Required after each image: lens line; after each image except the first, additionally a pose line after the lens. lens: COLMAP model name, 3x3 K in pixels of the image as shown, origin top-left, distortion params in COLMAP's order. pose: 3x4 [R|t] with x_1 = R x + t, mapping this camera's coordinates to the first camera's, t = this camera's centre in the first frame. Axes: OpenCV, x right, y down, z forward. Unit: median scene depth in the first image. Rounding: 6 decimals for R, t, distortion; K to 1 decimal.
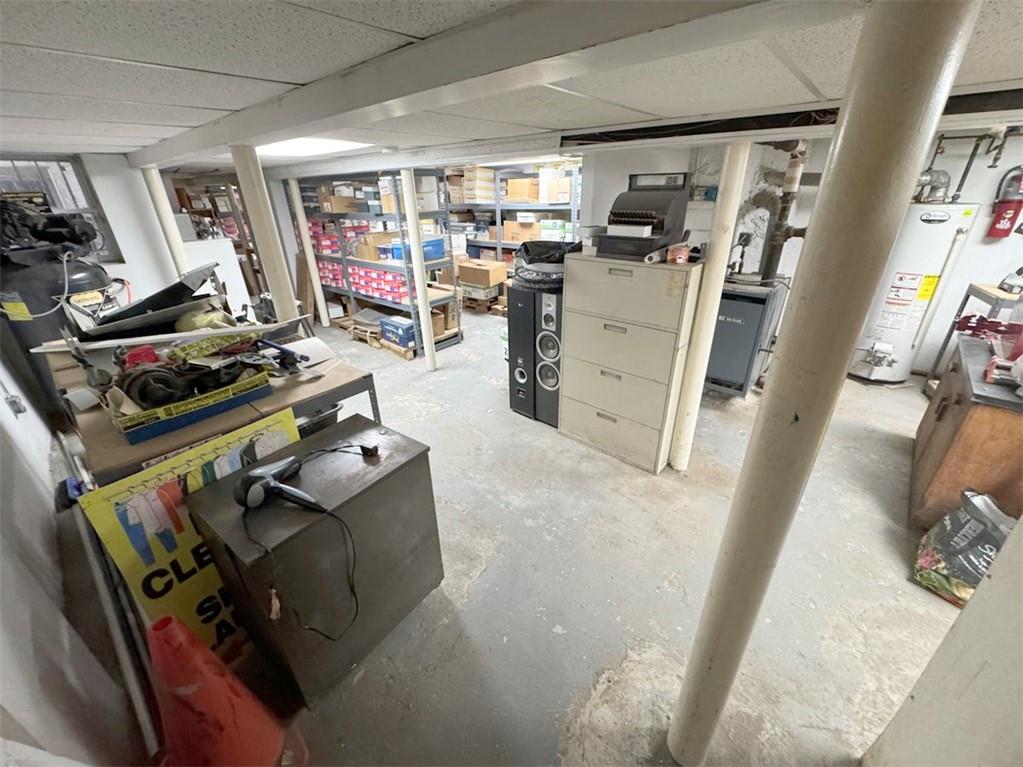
lens RADIAL K [[408.2, 0, 516.2], [0, 408.2, 380.1], [0, 0, 1]] dist [0.000071, 0.000485]
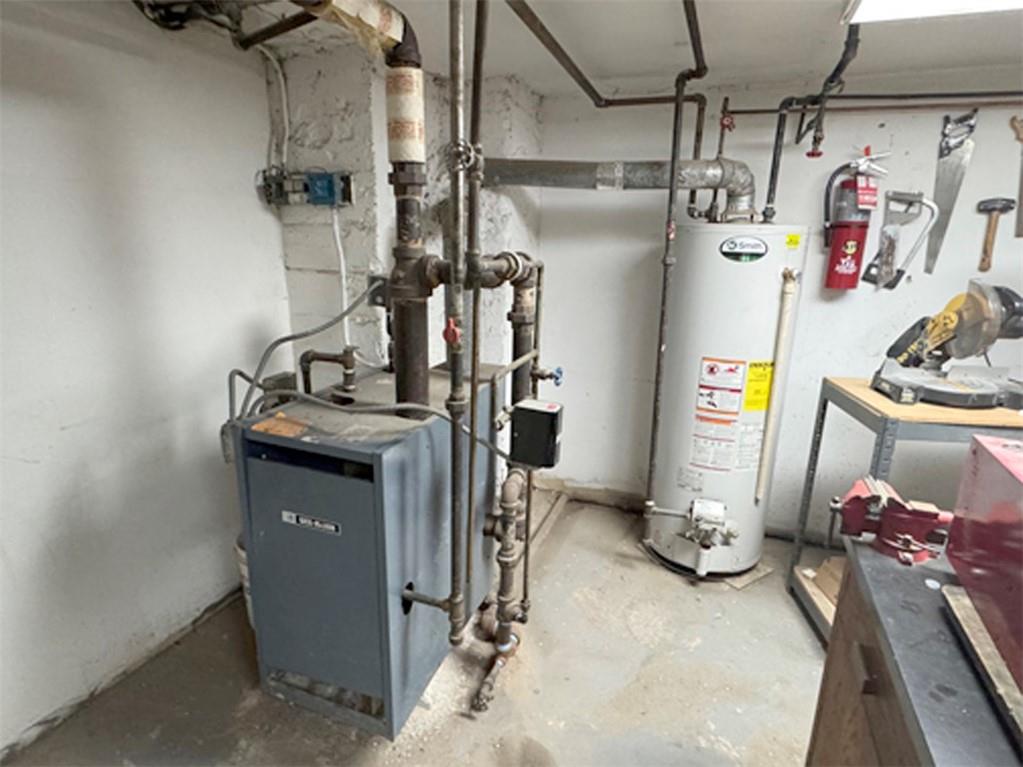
lens RADIAL K [[562.2, 0, 508.3], [0, 562.2, 384.2], [0, 0, 1]] dist [-0.003924, -0.000225]
pose [[0.936278, -0.054779, 0.346962, 0.507018], [0.114031, 0.981668, -0.152726, -0.164529], [-0.332235, 0.182558, 0.925361, 0.489157]]
